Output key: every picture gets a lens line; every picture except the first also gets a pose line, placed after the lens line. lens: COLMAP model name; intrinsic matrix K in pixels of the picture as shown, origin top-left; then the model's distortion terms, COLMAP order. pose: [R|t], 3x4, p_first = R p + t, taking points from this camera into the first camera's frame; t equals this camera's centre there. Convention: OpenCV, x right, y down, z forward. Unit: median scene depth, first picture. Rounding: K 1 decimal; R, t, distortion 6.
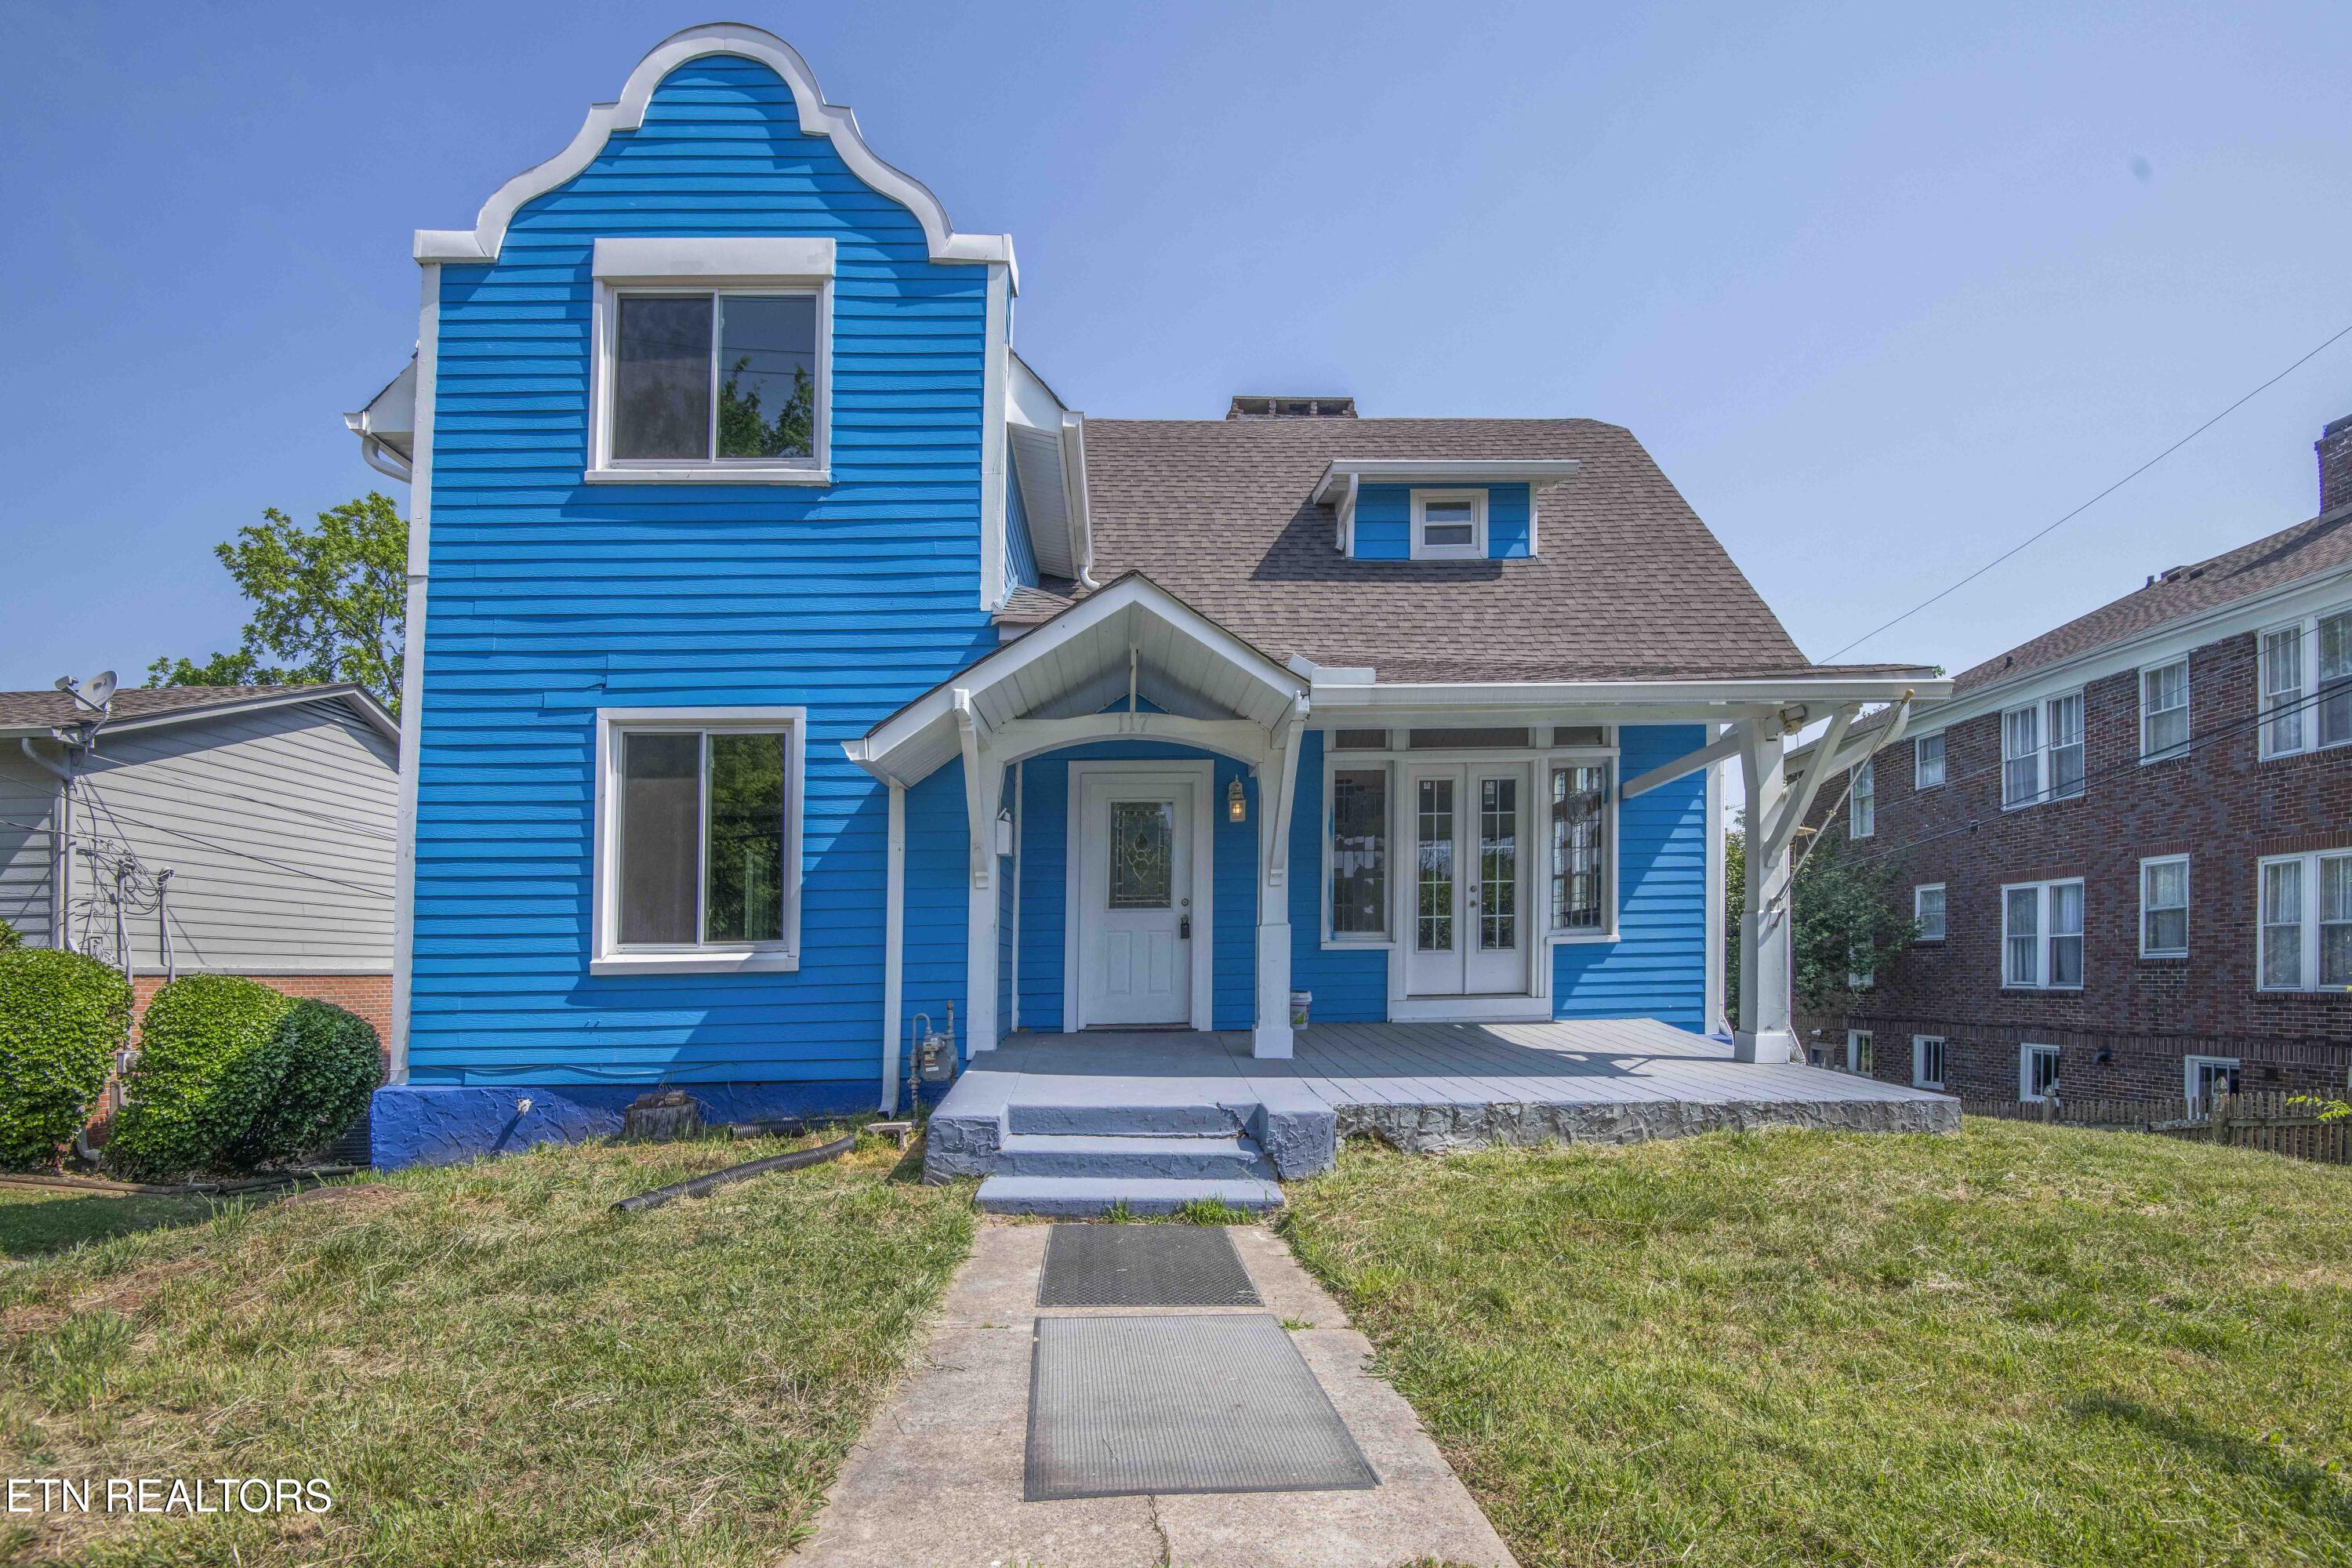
lens RADIAL K [[1127.2, 0, 1162.6], [0, 1127.2, 941.6], [0, 0, 1]] dist [-0.026228, -0.001095]
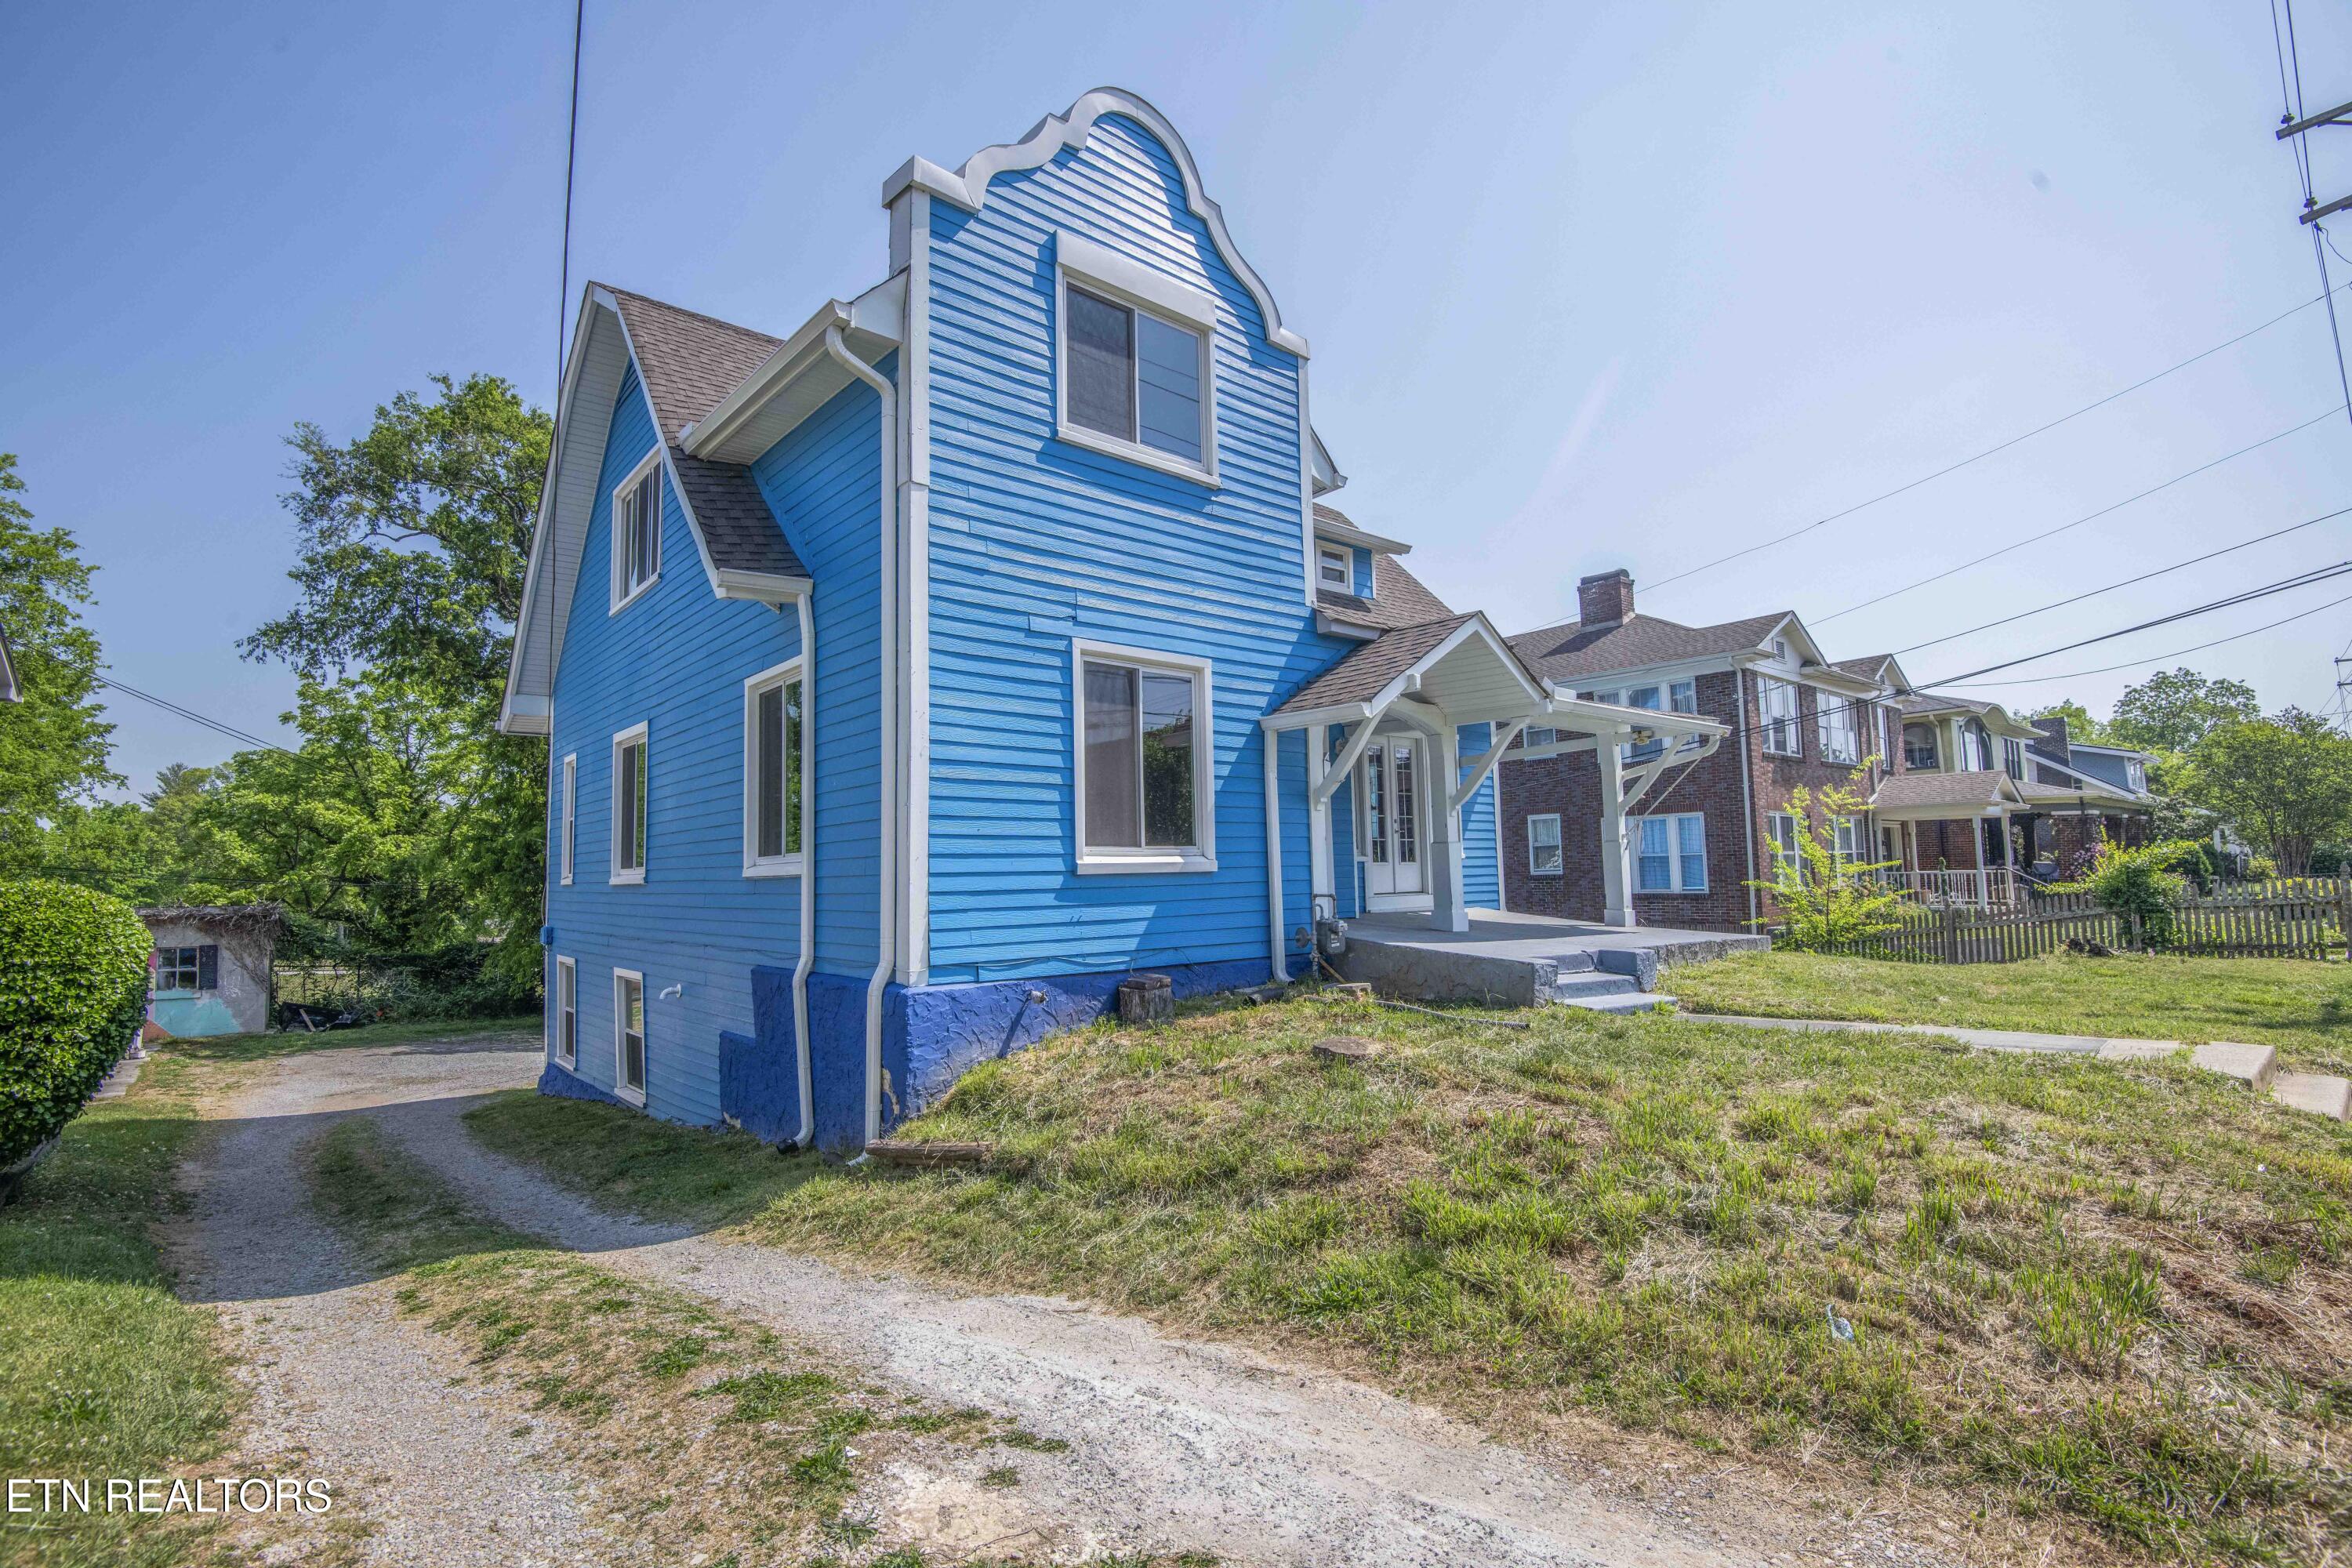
lens RADIAL K [[1127.2, 0, 1167.8], [0, 1127.2, 788.6], [0, 0, 1]] dist [-0.026228, -0.001095]
pose [[0.763875, 0.048142, 0.643566, -1.151705], [0.005403, 0.996702, -0.080972, 0.035514], [-0.645341, 0.065330, 0.761096, 0.084044]]
